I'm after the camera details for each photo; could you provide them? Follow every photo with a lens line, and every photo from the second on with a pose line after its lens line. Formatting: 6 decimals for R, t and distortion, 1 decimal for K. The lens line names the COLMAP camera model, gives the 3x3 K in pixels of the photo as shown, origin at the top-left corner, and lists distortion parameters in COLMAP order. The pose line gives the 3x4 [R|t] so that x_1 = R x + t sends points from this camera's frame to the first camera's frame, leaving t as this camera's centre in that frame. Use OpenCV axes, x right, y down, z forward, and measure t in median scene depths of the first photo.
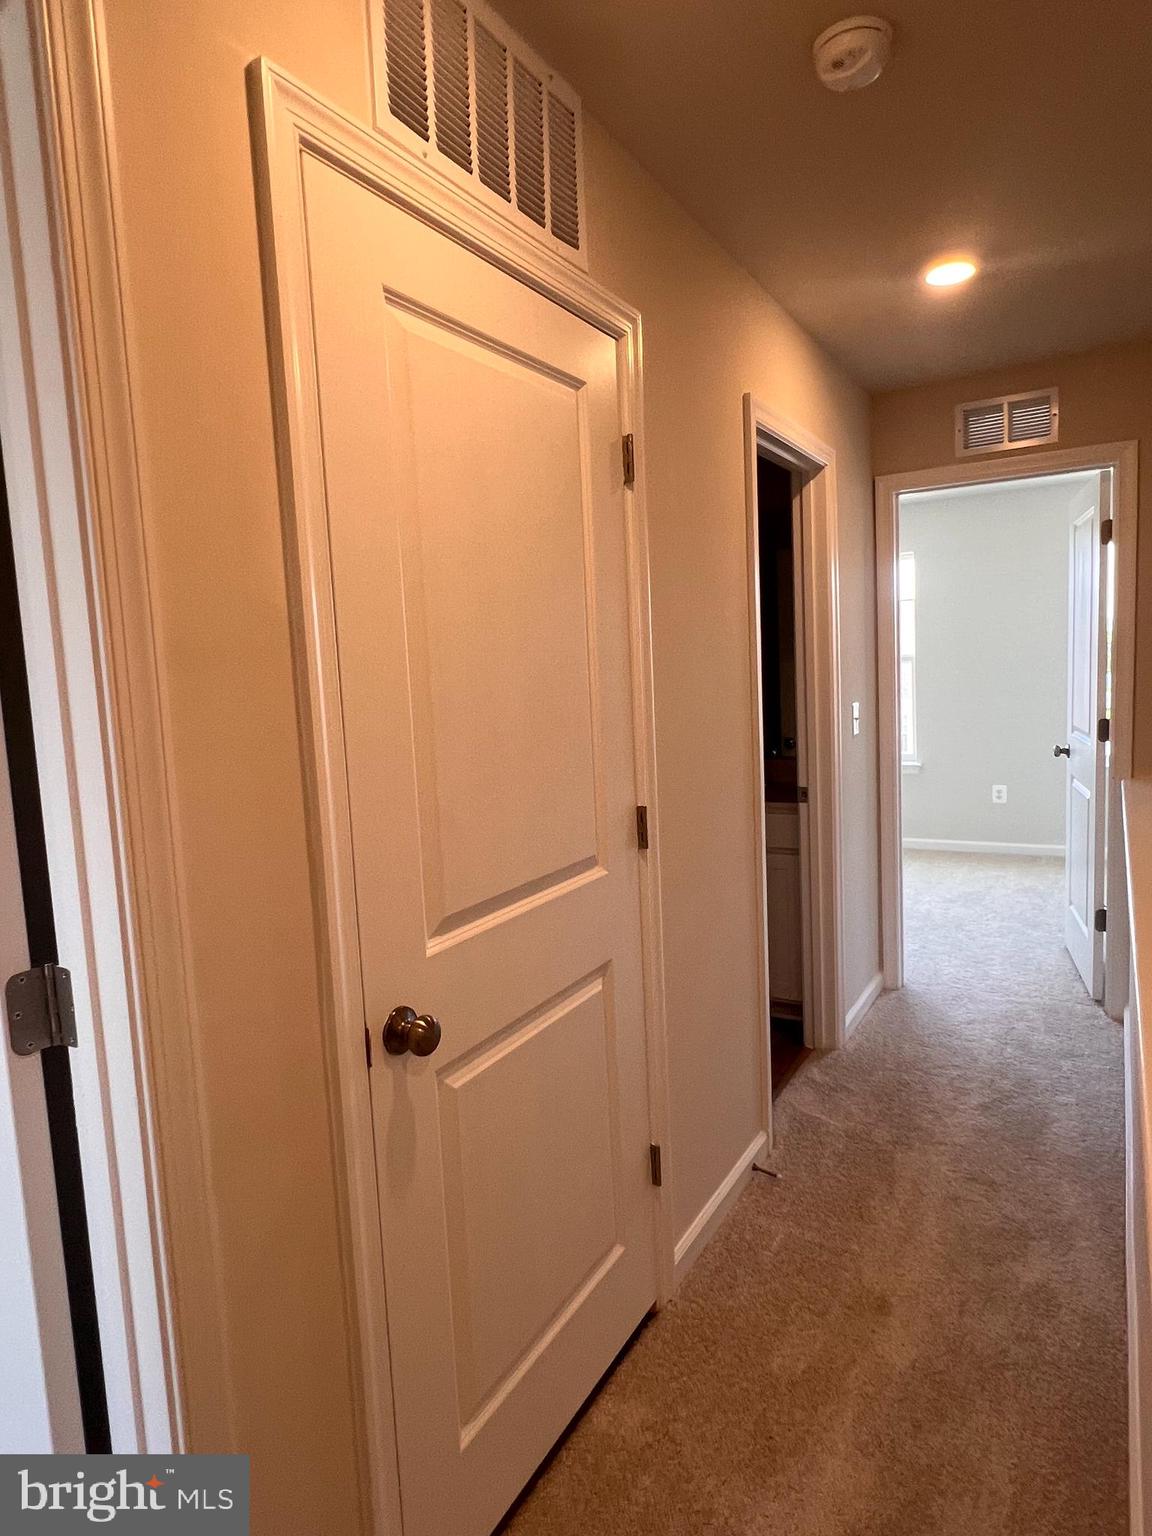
lens RADIAL K [[905.6, 0, 577.5], [0, 905.6, 765.4], [0, 0, 1]] dist [0.012938, -0.002495]
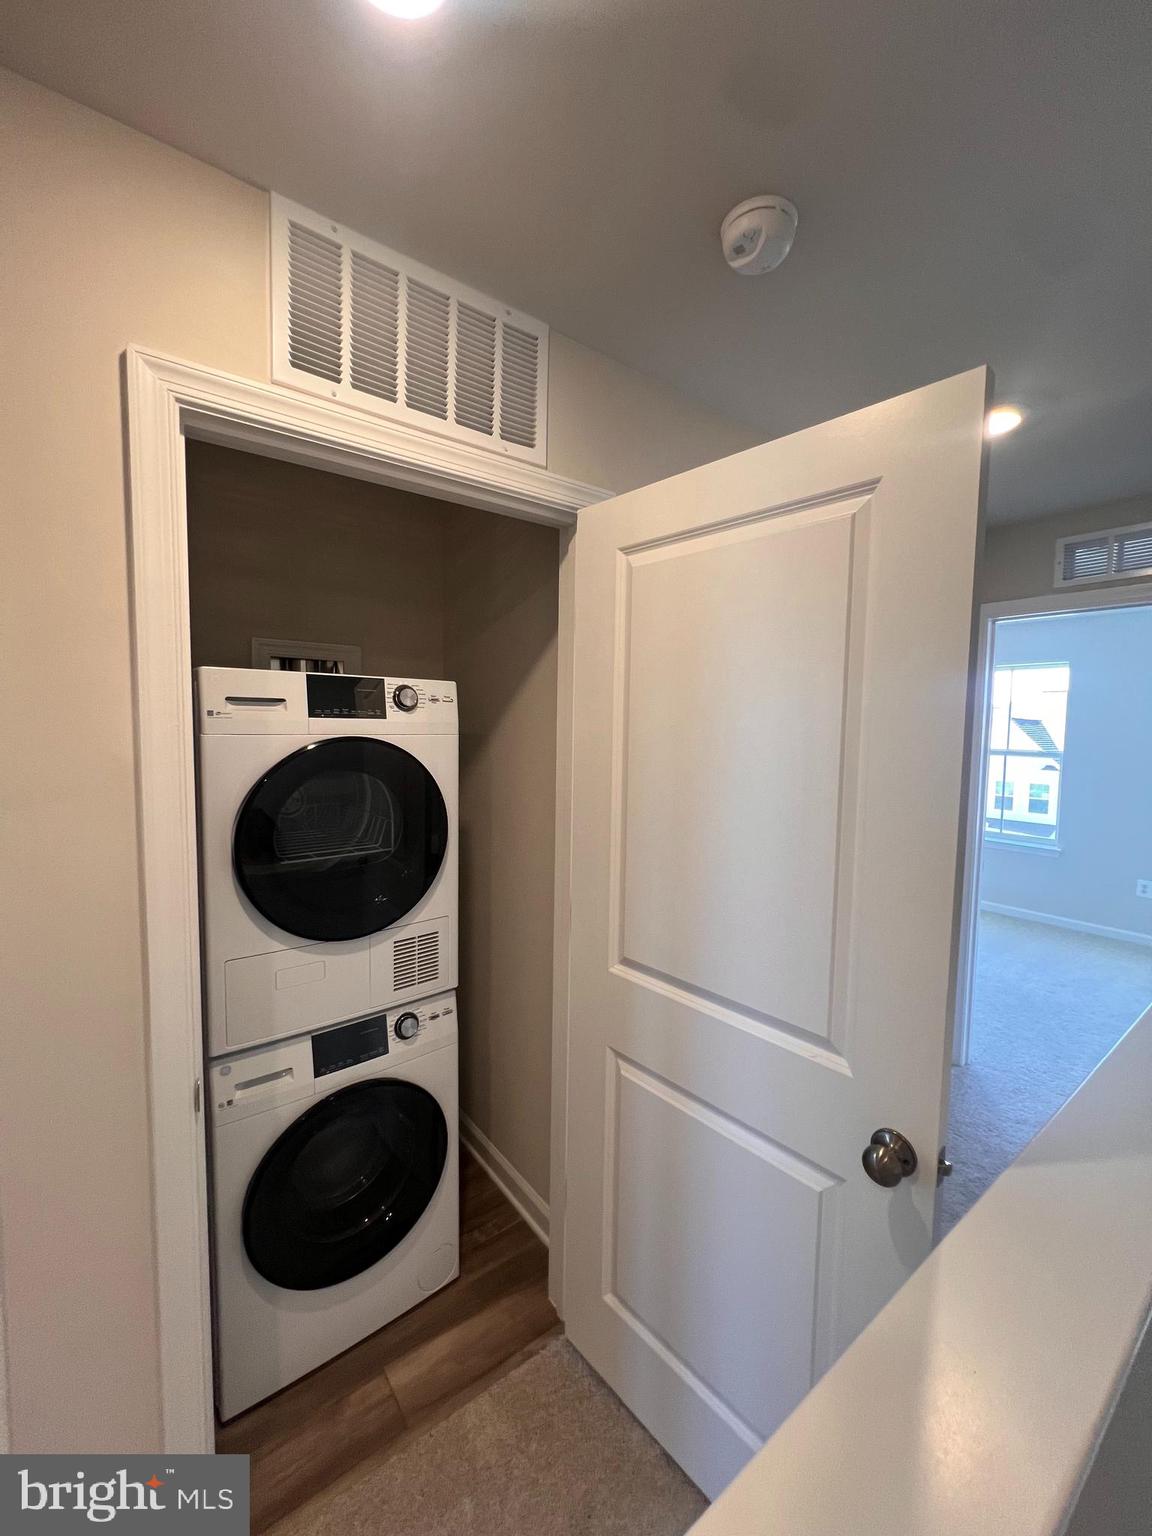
lens RADIAL K [[617.7, 0, 574.6], [0, 617.7, 769.4], [0, 0, 1]] dist [-0.001124, 0.000063]
pose [[0.922773, 0.094587, -0.373555, 0.392996], [-0.101730, 0.994812, 0.000595, -0.150684], [0.371673, 0.037452, 0.927608, 0.278658]]
